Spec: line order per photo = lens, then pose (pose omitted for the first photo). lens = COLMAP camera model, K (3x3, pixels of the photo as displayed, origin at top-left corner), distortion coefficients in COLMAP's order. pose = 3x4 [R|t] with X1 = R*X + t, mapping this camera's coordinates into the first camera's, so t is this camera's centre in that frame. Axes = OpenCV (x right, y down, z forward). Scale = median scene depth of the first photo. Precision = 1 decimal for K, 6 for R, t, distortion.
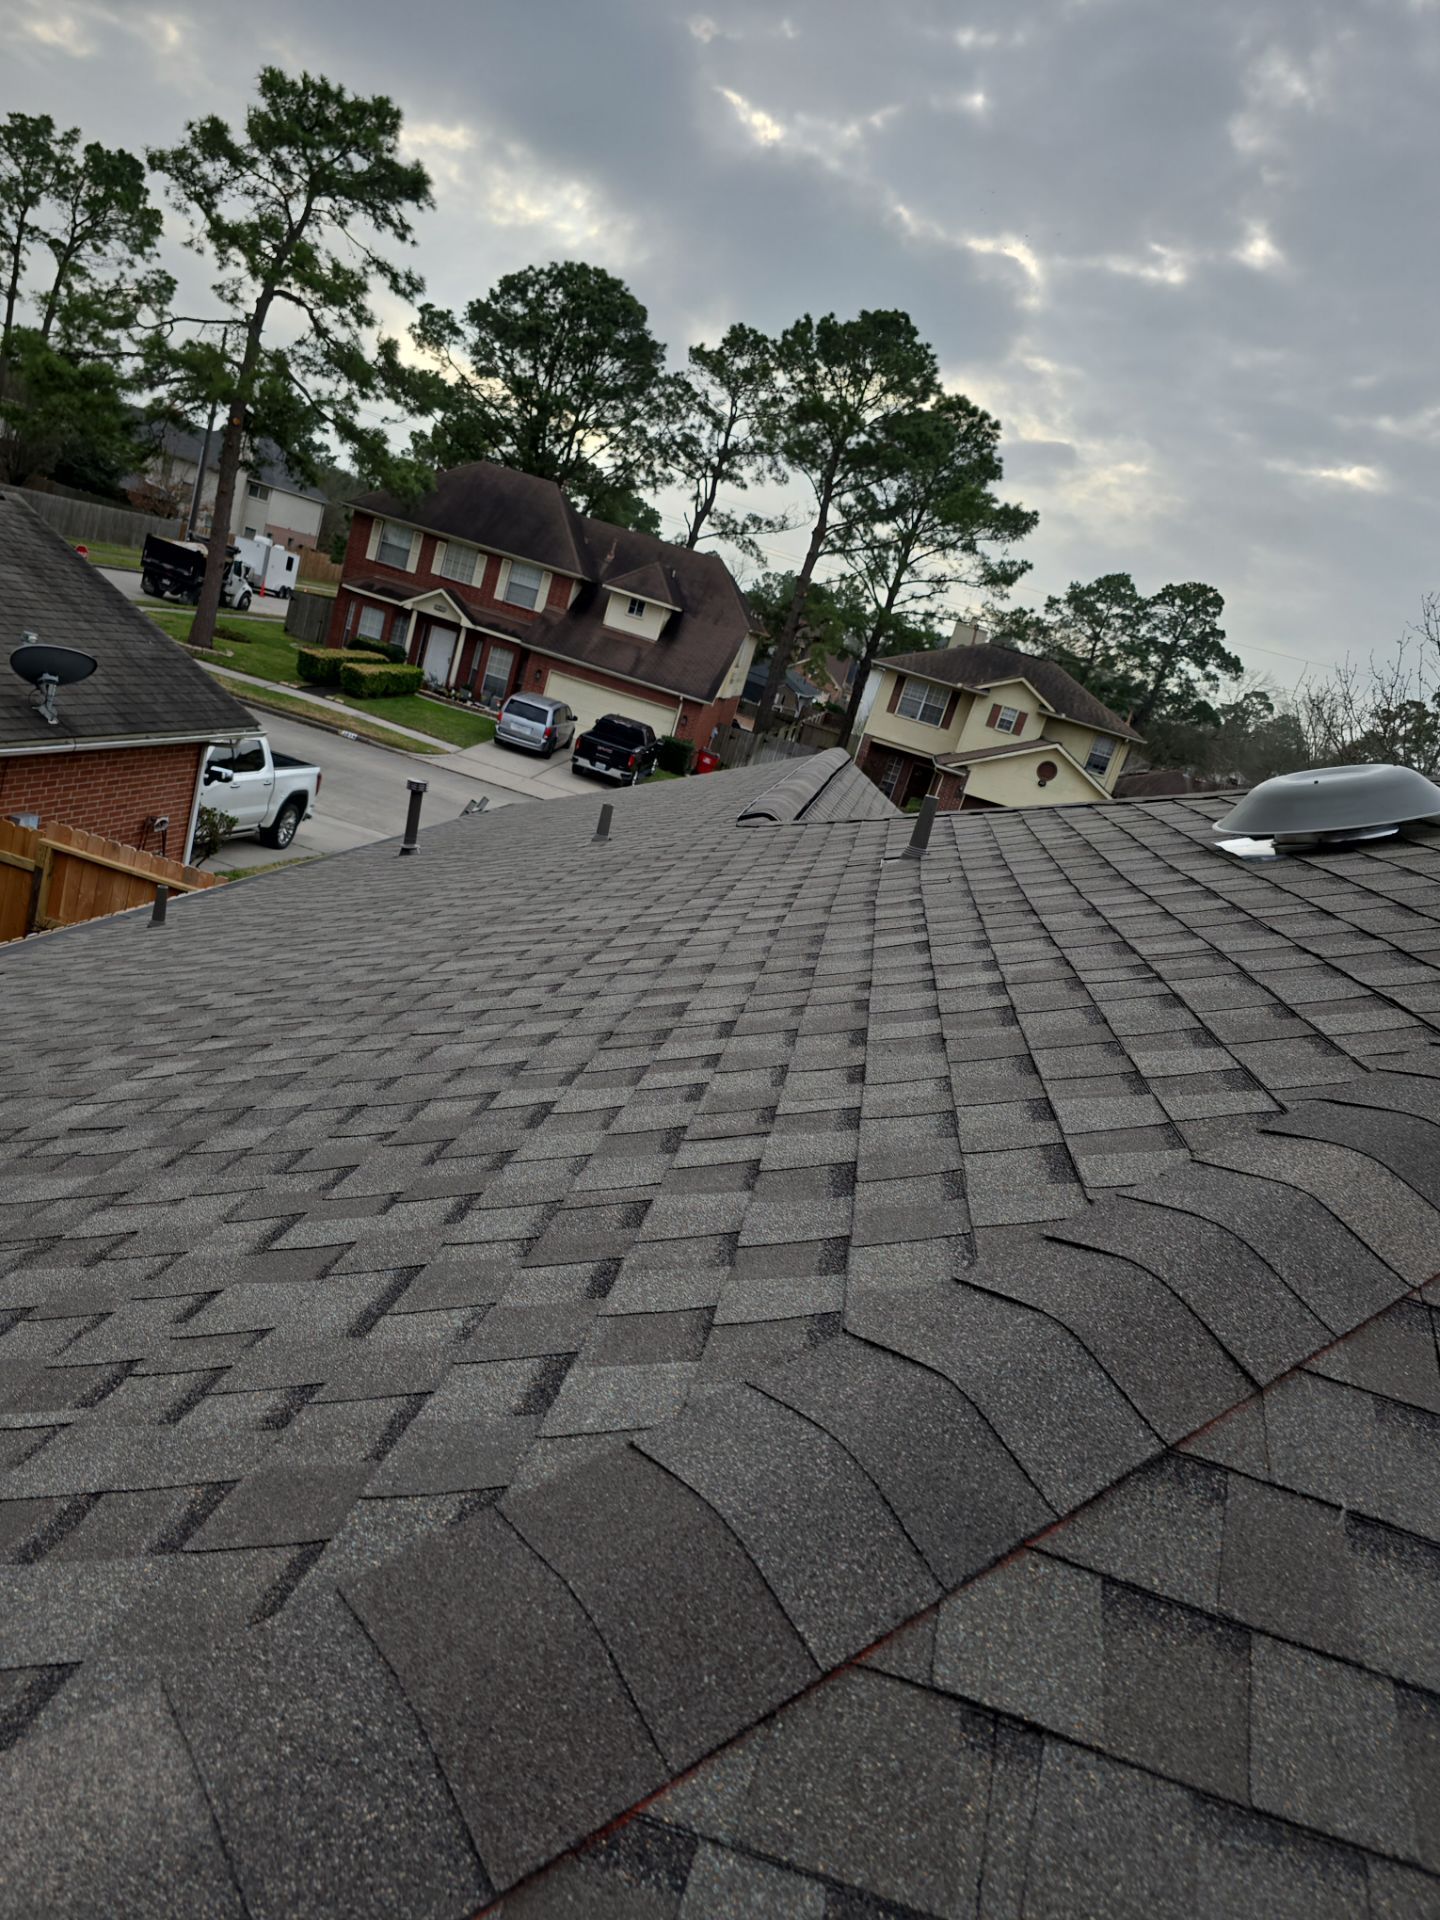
lens RADIAL K [[1304.3, 0, 740.5], [0, 1304.3, 1025.6], [0, 0, 1]] dist [0.054007, -0.080875]
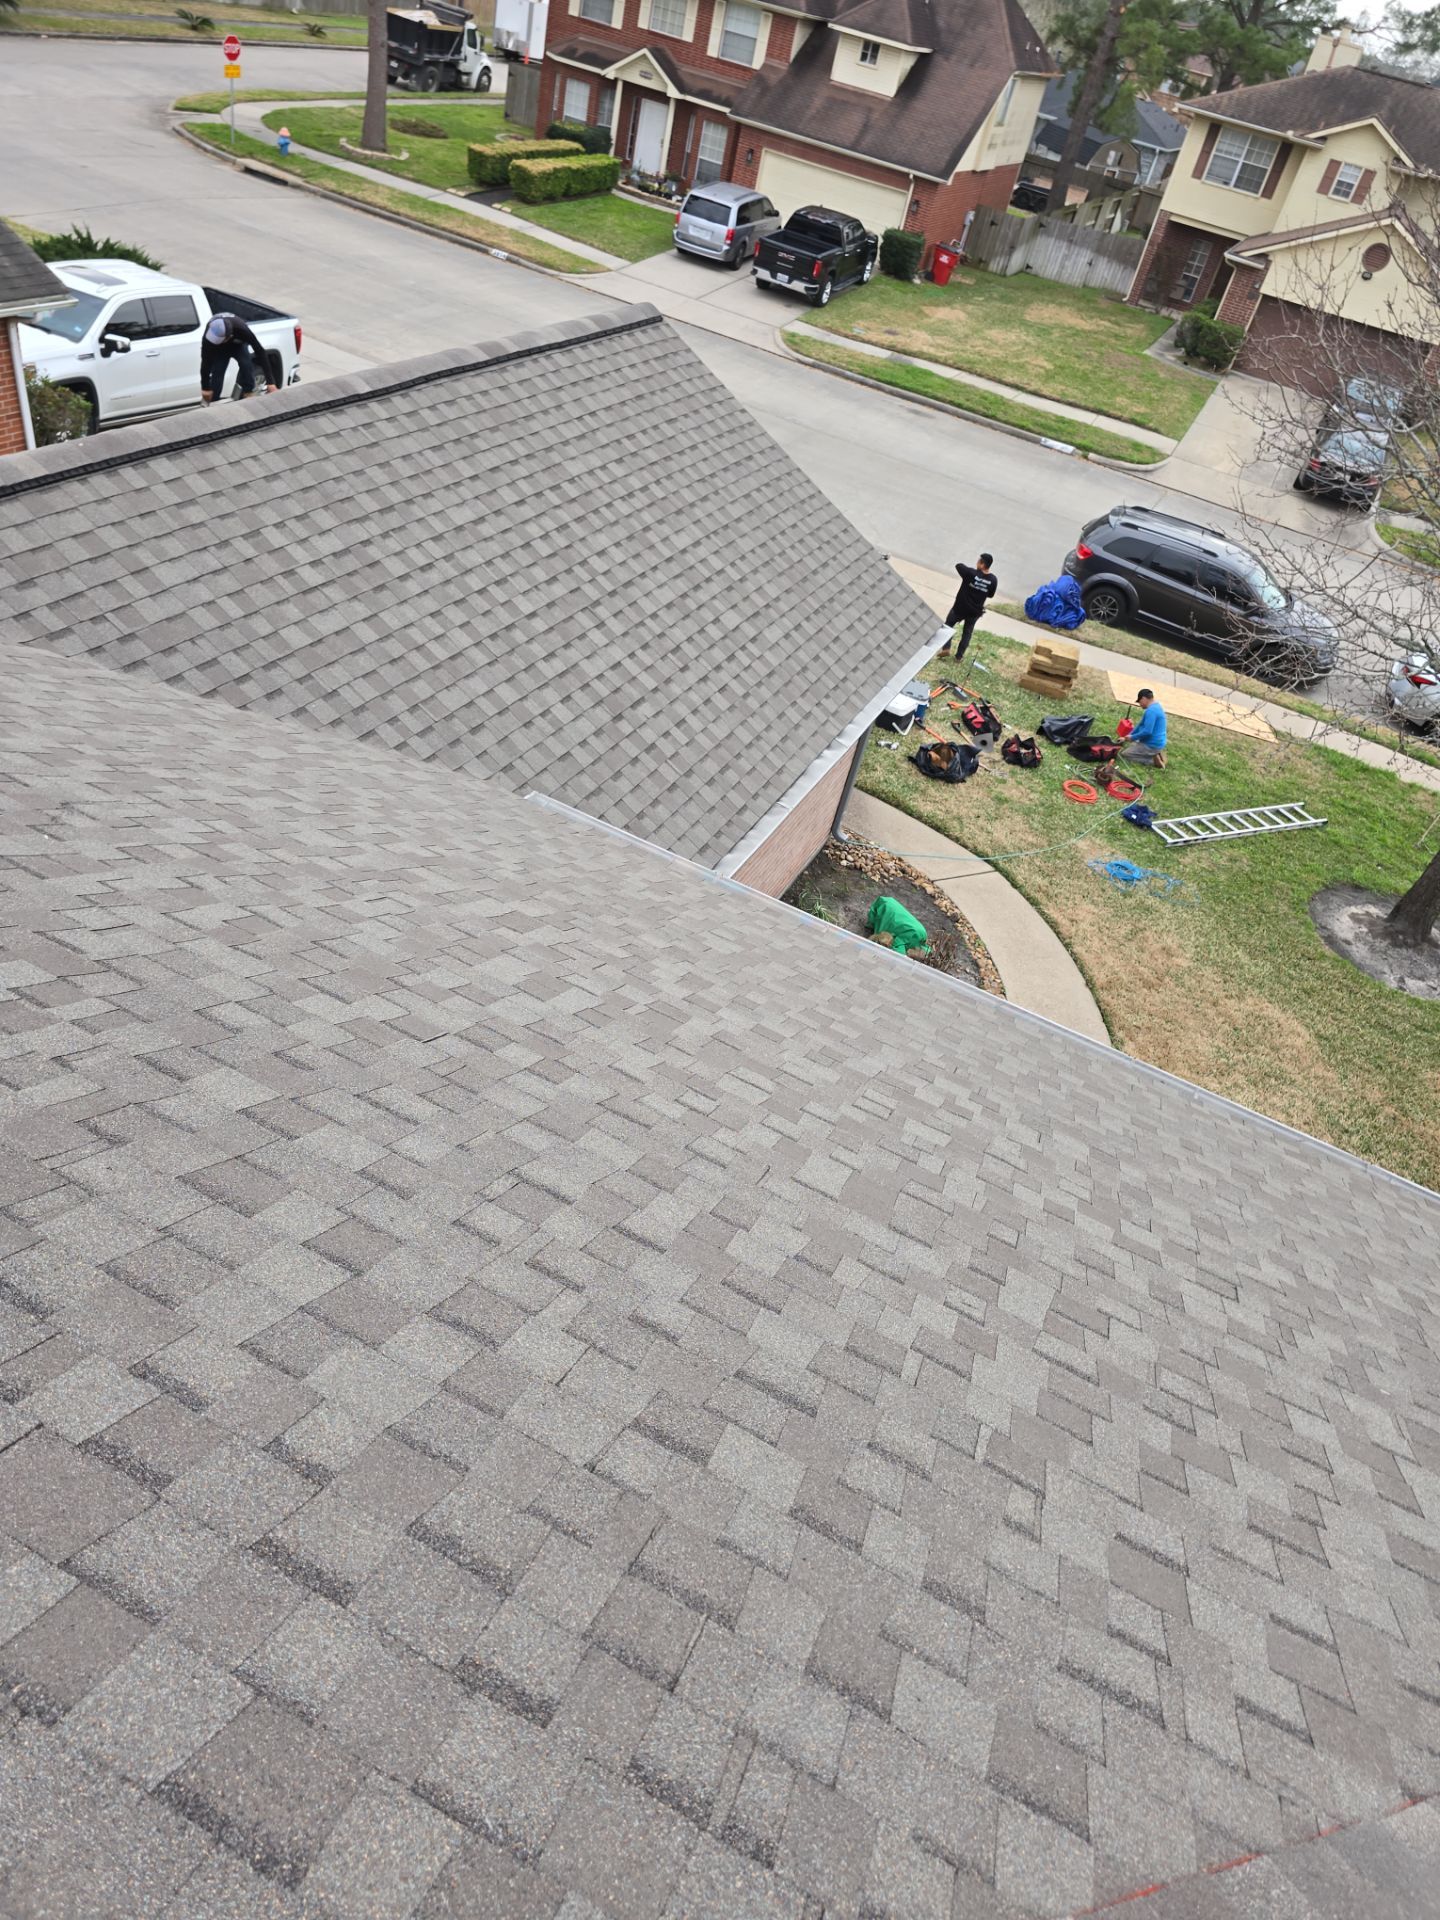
lens RADIAL K [[1284.5, 0, 716.9], [0, 1284.5, 990.1], [0, 0, 1]] dist [0.051984, -0.056938]
pose [[0.954893, 0.109373, -0.276076, 0.099366], [-0.016071, 0.947371, 0.319734, -0.019800], [0.296516, -0.300874, 0.906395, 0.054232]]
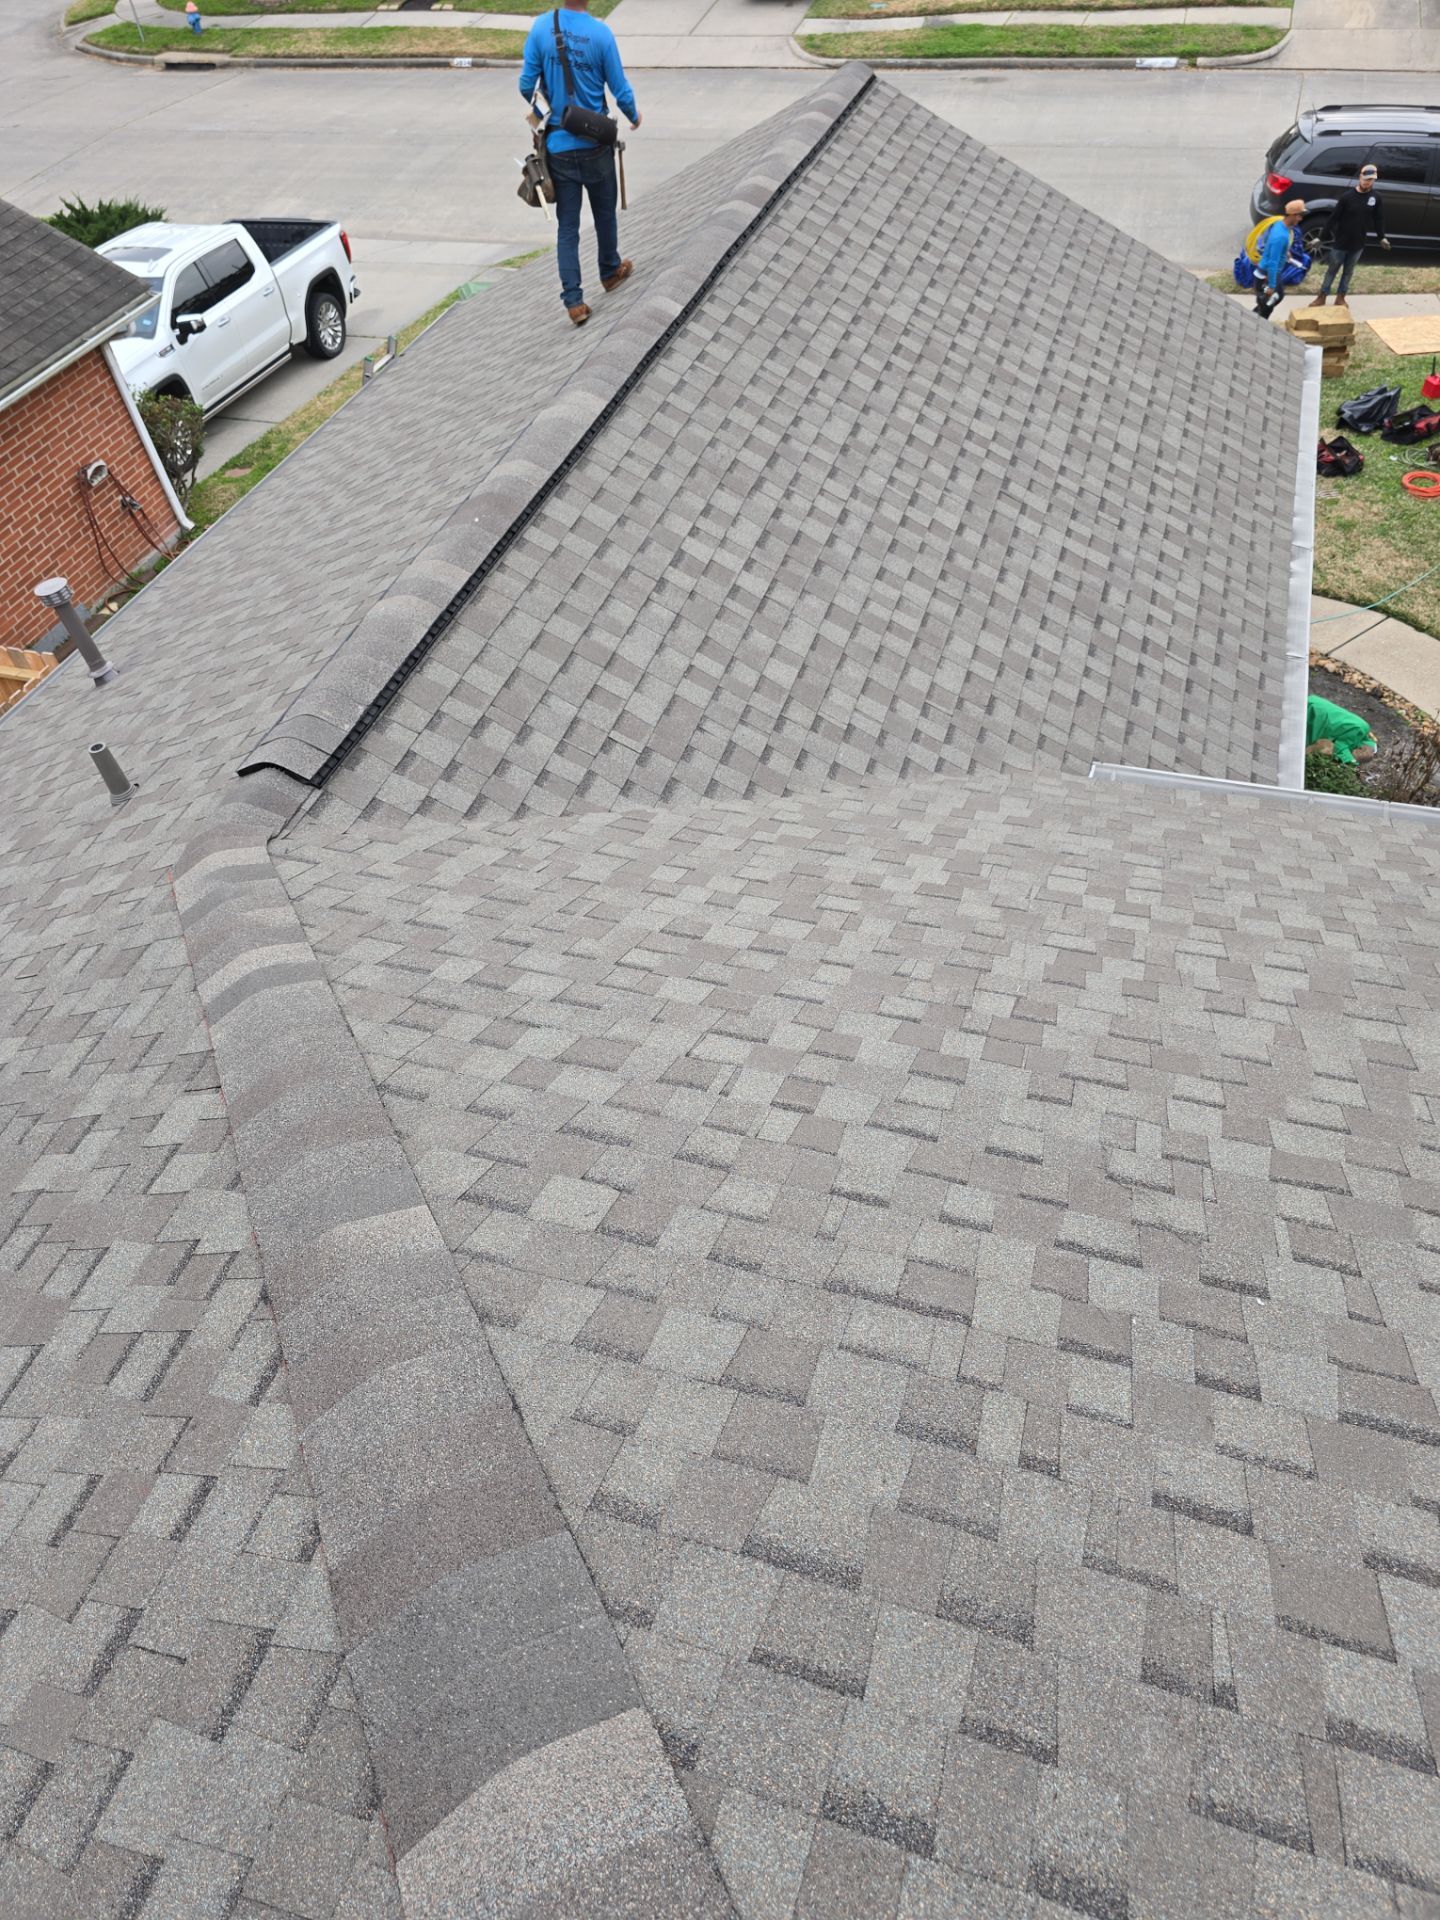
lens RADIAL K [[1281.7, 0, 720.5], [0, 1281.7, 984.6], [0, 0, 1]] dist [0.047434, -0.044868]
pose [[0.922233, -0.110407, -0.370536, 0.052643], [0.281461, 0.848768, 0.447630, -0.036320], [0.265077, -0.517111, 0.813837, 0.071664]]
